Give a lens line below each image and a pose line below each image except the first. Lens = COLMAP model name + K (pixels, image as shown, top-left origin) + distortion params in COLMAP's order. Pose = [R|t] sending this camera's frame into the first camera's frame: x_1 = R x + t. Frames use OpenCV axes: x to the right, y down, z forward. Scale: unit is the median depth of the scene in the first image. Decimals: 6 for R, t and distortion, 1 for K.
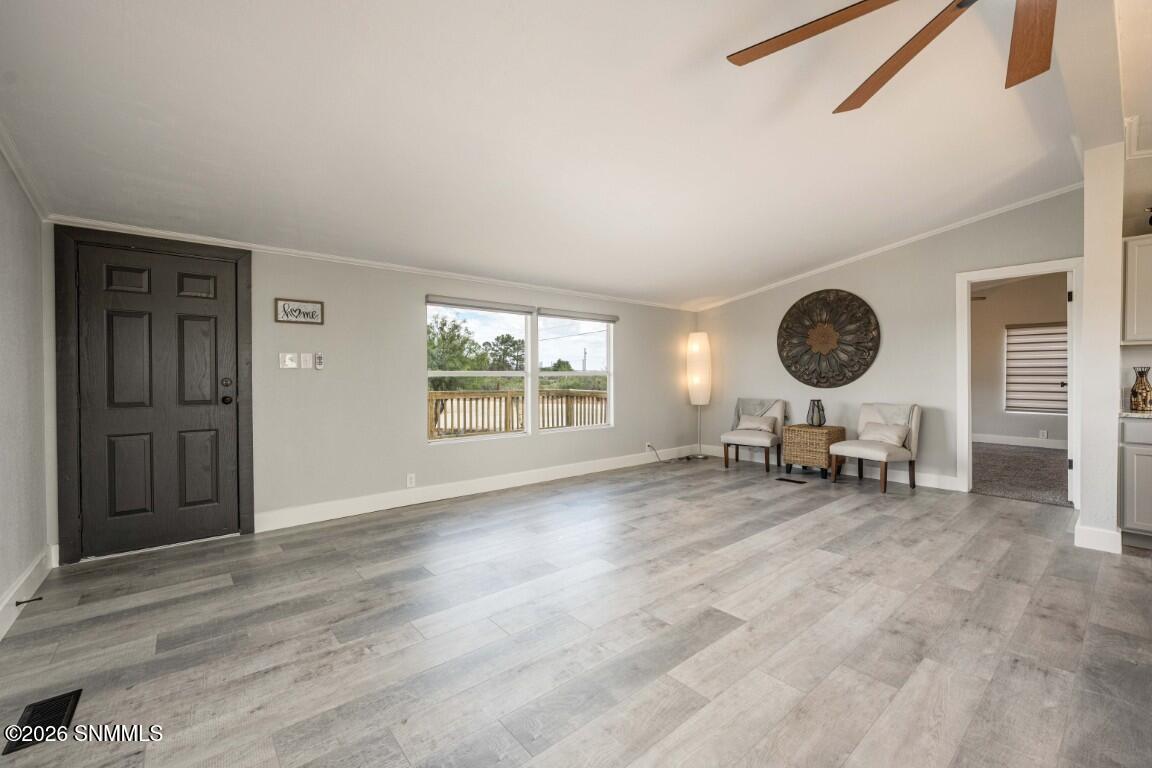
lens RADIAL K [[475.4, 0, 575.2], [0, 475.4, 380.2], [0, 0, 1]] dist [-0.006186, 0.000201]
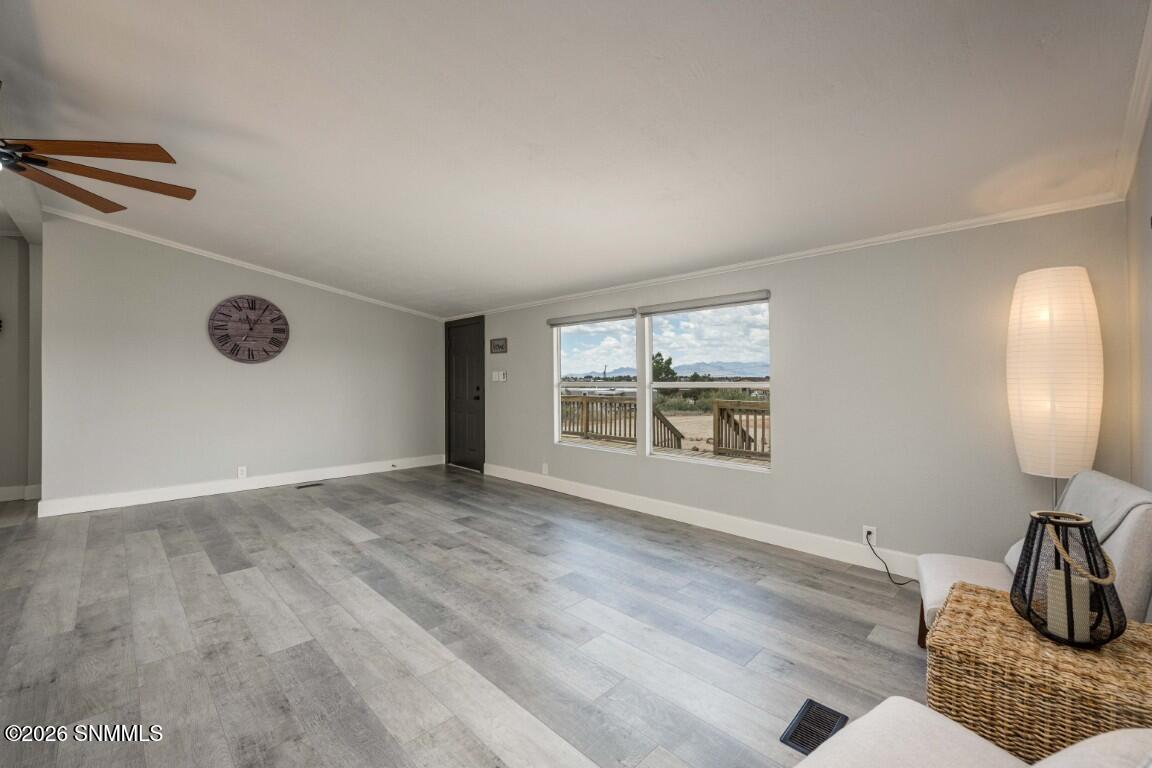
lens RADIAL K [[475.4, 0, 573.8], [0, 475.4, 380.3], [0, 0, 1]] dist [-0.006186, 0.000201]
pose [[0.076115, 0.001417, -0.997098, 1.246540], [-0.007615, 0.999971, 0.000840, -0.034999], [0.997070, 0.007529, 0.076123, 1.332777]]
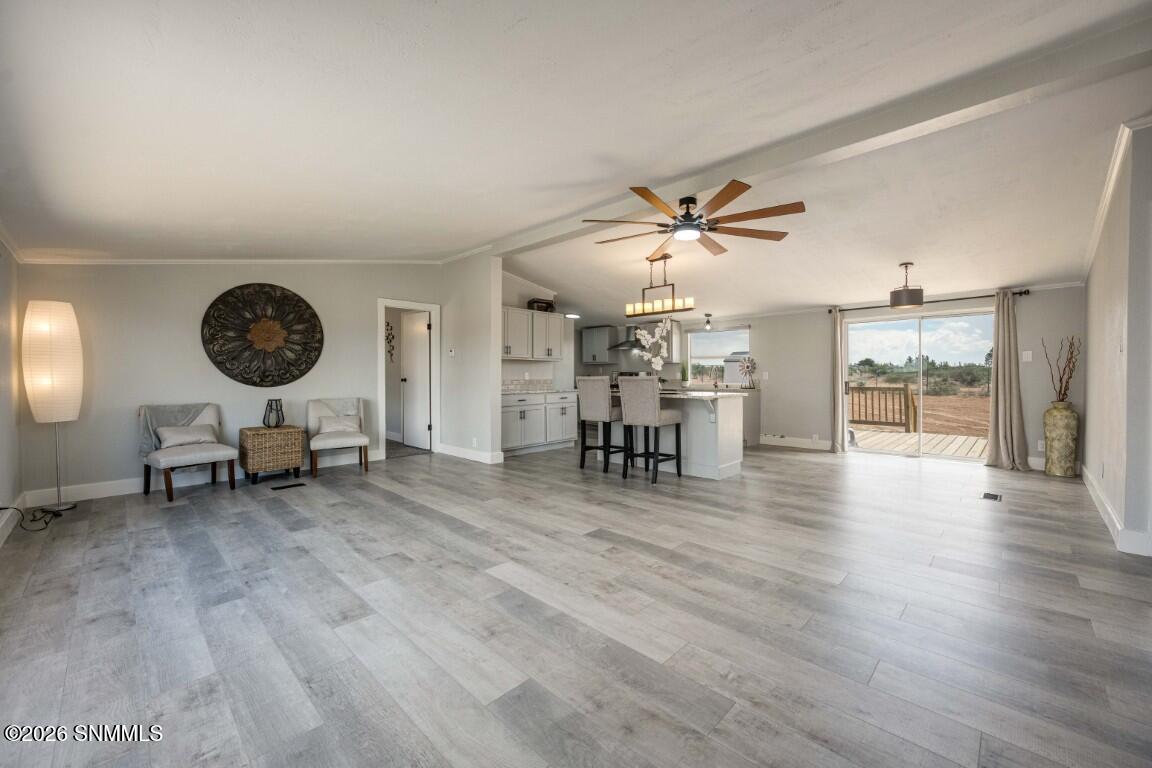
lens RADIAL K [[452.7, 0, 575.3], [0, 452.7, 378.8], [0, 0, 1]] dist [-0.009132, 0.000061]
pose [[-0.098311, -0.006556, 0.995134, -0.787217], [0.012581, 0.999890, 0.007830, 0.001139], [-0.995076, 0.013289, -0.098218, 0.861600]]
